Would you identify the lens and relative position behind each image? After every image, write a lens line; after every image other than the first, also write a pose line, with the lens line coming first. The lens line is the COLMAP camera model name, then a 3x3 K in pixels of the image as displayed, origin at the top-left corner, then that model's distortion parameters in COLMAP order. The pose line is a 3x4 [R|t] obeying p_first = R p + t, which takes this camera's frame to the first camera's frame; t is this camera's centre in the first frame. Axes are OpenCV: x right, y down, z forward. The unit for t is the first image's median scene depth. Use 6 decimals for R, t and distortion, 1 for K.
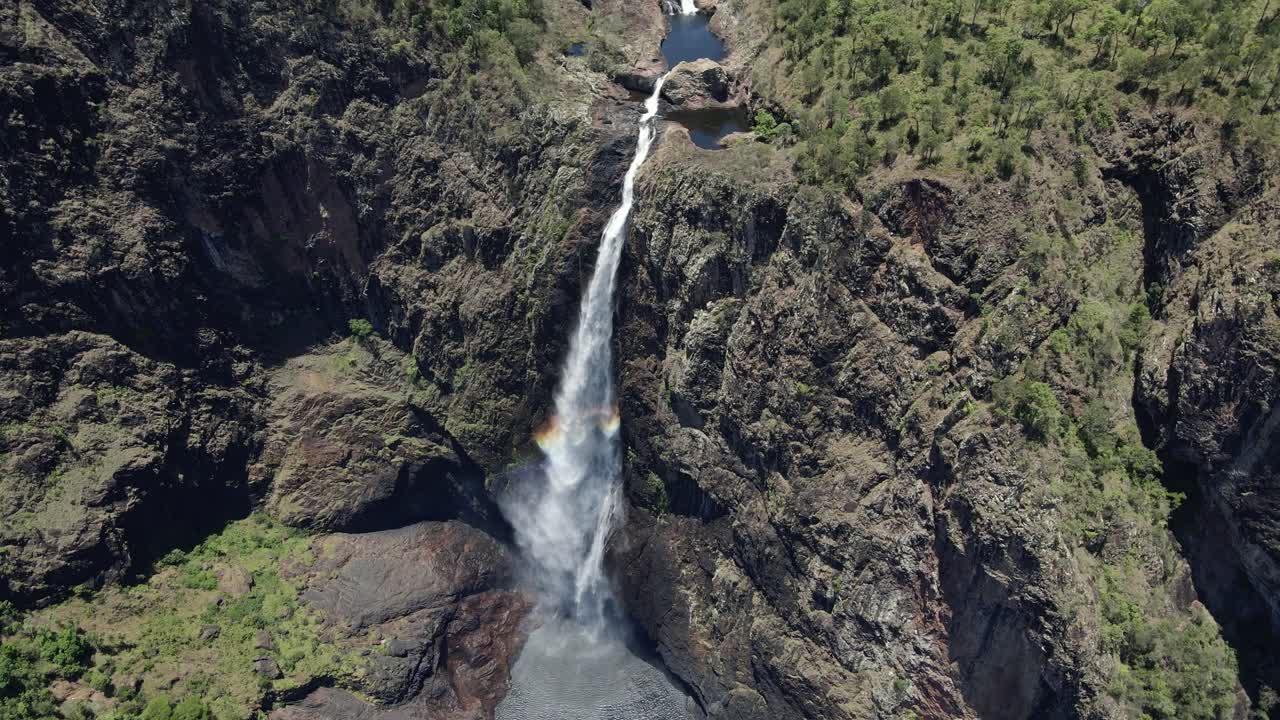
lens RADIAL K [[944.2, 0, 640.0], [0, 944.2, 360.0], [0, 0, 1]] dist [-0.005406, 0.041555]
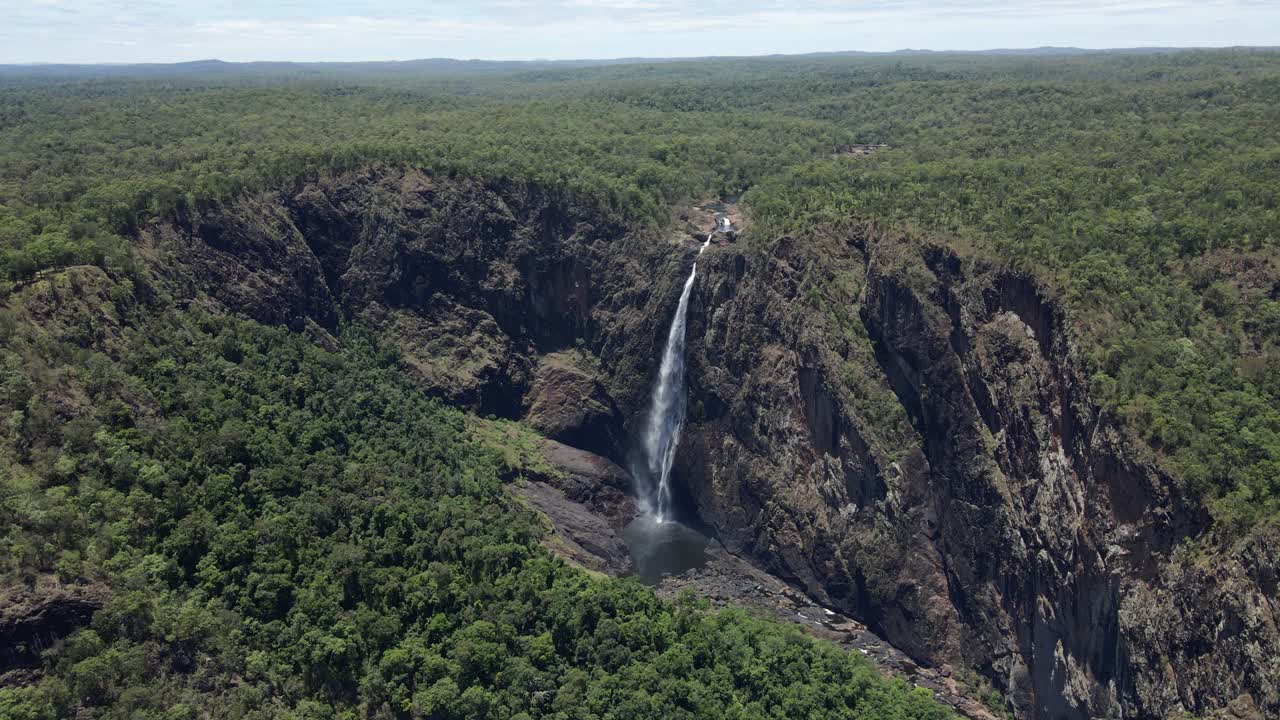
lens RADIAL K [[944.2, 0, 640.0], [0, 944.2, 360.0], [0, 0, 1]] dist [-0.005406, 0.041555]
pose [[0.988303, 0.051062, -0.143703, 0.223280], [-0.107191, 0.902847, -0.416387, 1.142945], [0.108480, 0.426920, 0.897759, -1.260160]]
